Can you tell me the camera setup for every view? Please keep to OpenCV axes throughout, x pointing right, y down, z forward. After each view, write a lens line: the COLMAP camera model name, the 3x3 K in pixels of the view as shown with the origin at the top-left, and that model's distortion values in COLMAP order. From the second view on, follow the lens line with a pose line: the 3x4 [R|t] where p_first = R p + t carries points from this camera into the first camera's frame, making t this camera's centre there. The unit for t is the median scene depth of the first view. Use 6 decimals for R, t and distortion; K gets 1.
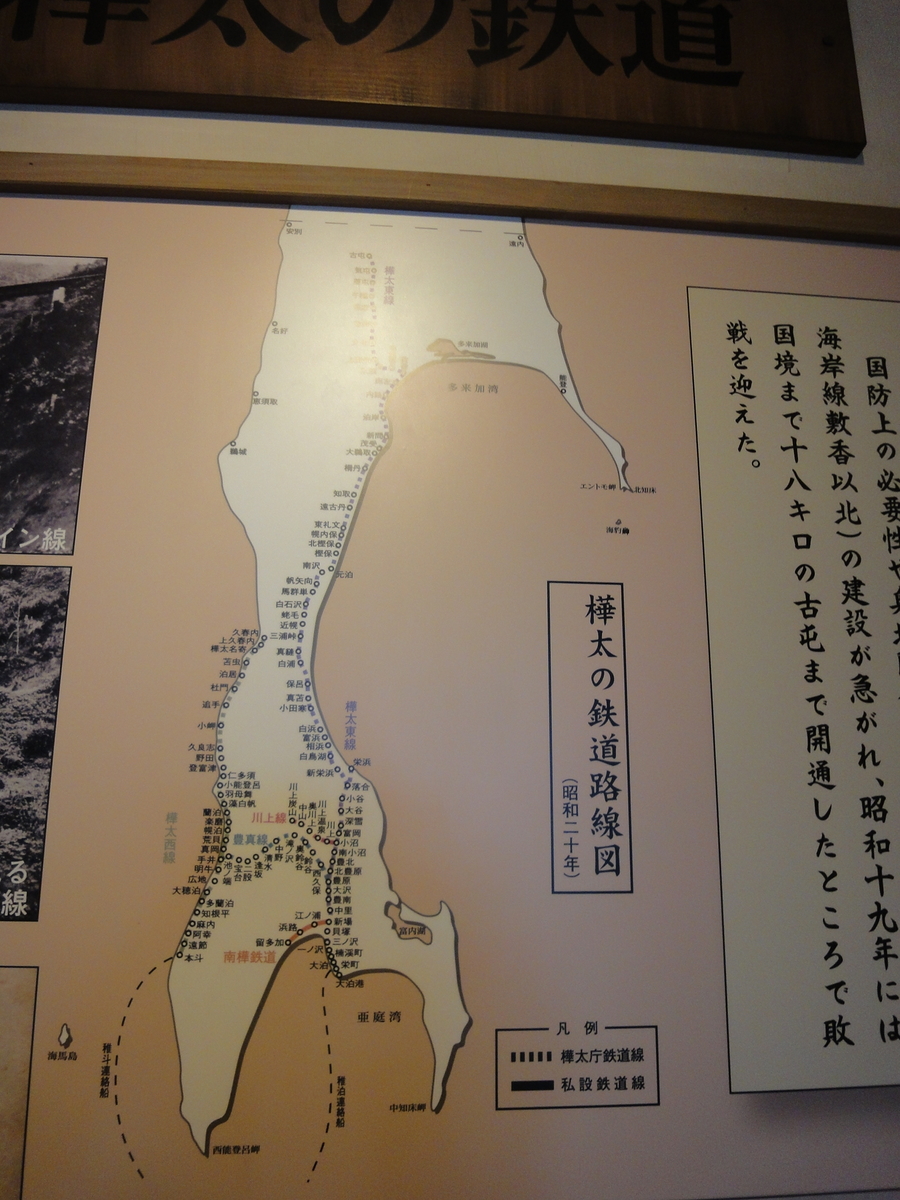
lens RADIAL K [[824.3, 0, 432.8], [0, 824.3, 595.6], [0, 0, 1]] dist [-0.046385, 0.007853]
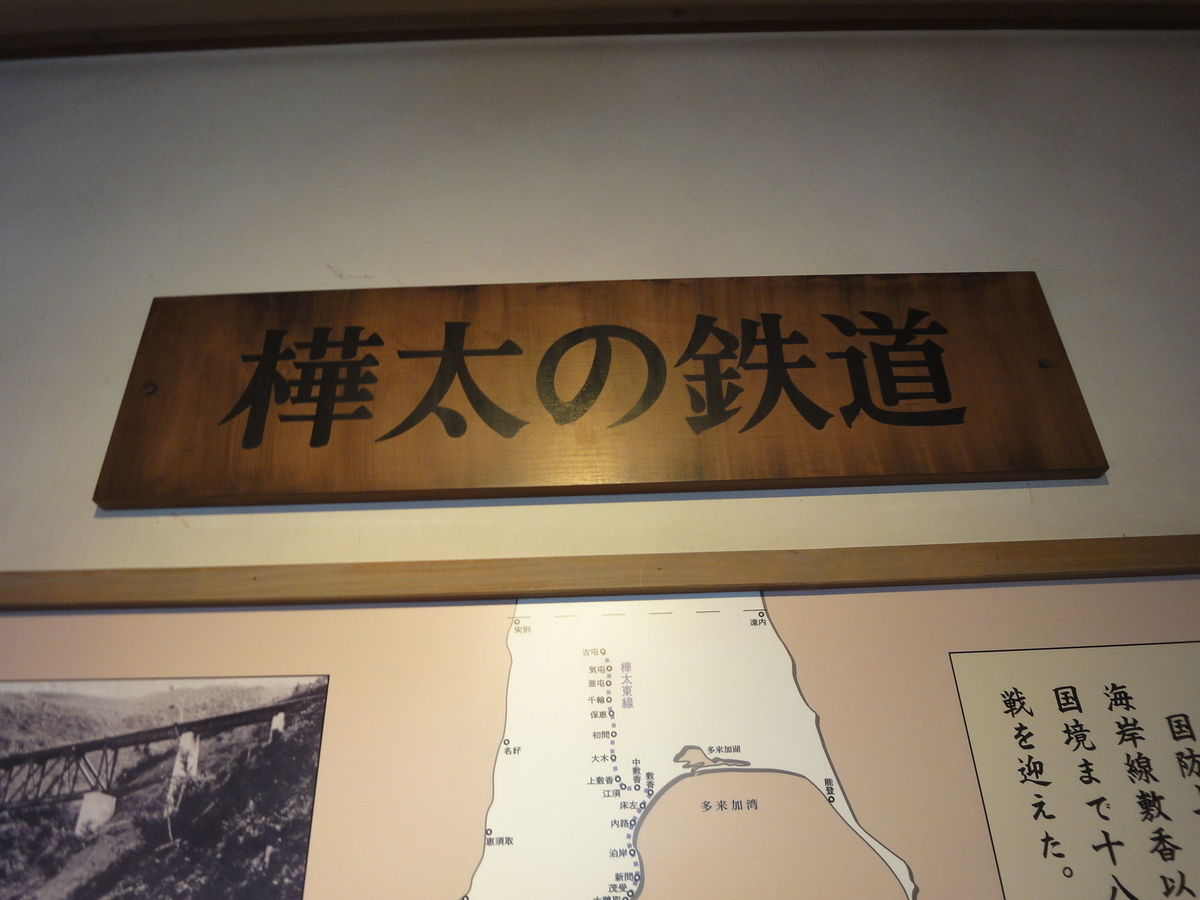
lens RADIAL K [[824.3, 0, 600.0], [0, 824.3, 450.0], [0, 0, 1]] dist [-0.046385, 0.007853]
pose [[0.995528, -0.079858, -0.050456, -0.015547], [0.061284, 0.952486, -0.298352, -0.366666], [0.071885, 0.293926, 0.953121, 0.032459]]
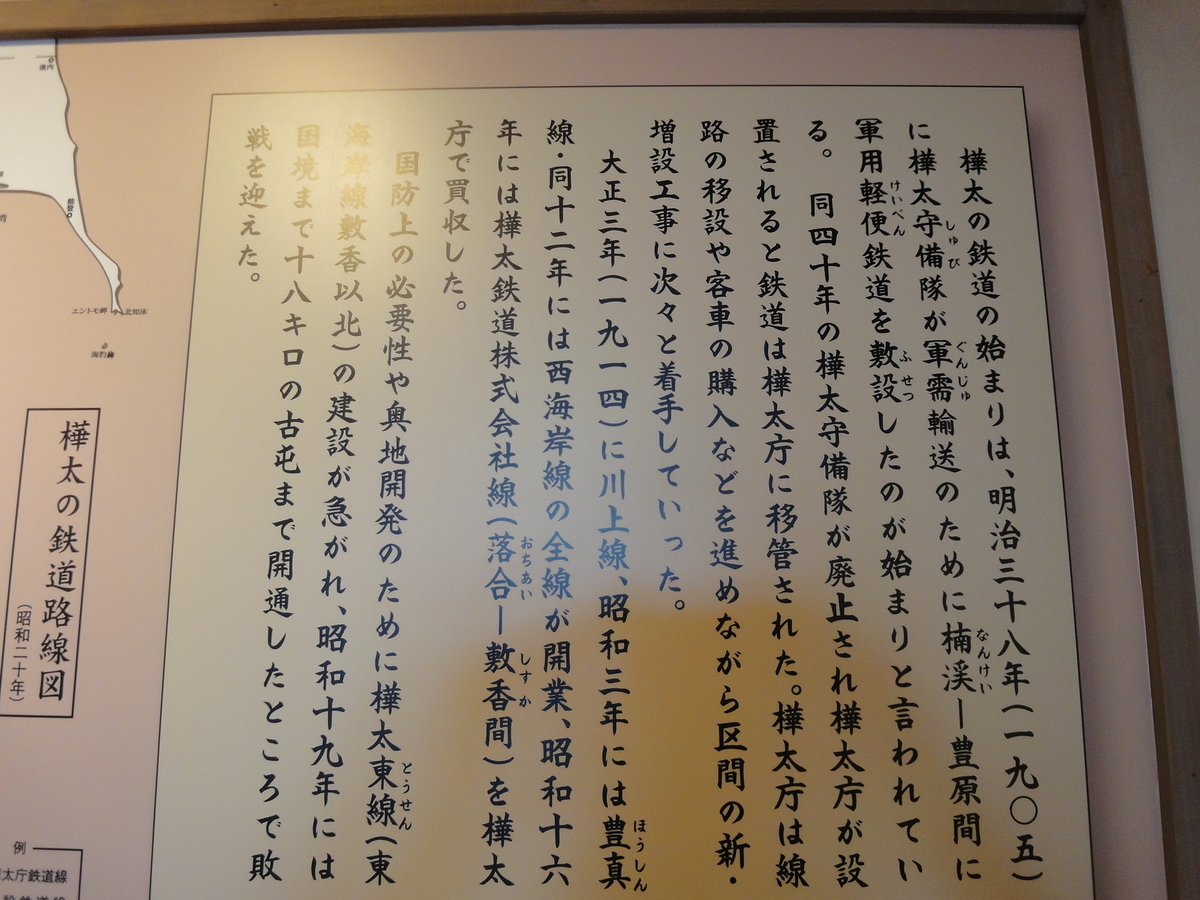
lens RADIAL K [[824.3, 0, 600.0], [0, 824.3, 450.0], [0, 0, 1]] dist [-0.046385, 0.007853]
pose [[0.994754, -0.026543, -0.098792, 0.895480], [0.031030, 0.998542, 0.044160, 0.010382], [0.097475, -0.046994, 0.994128, 0.085358]]
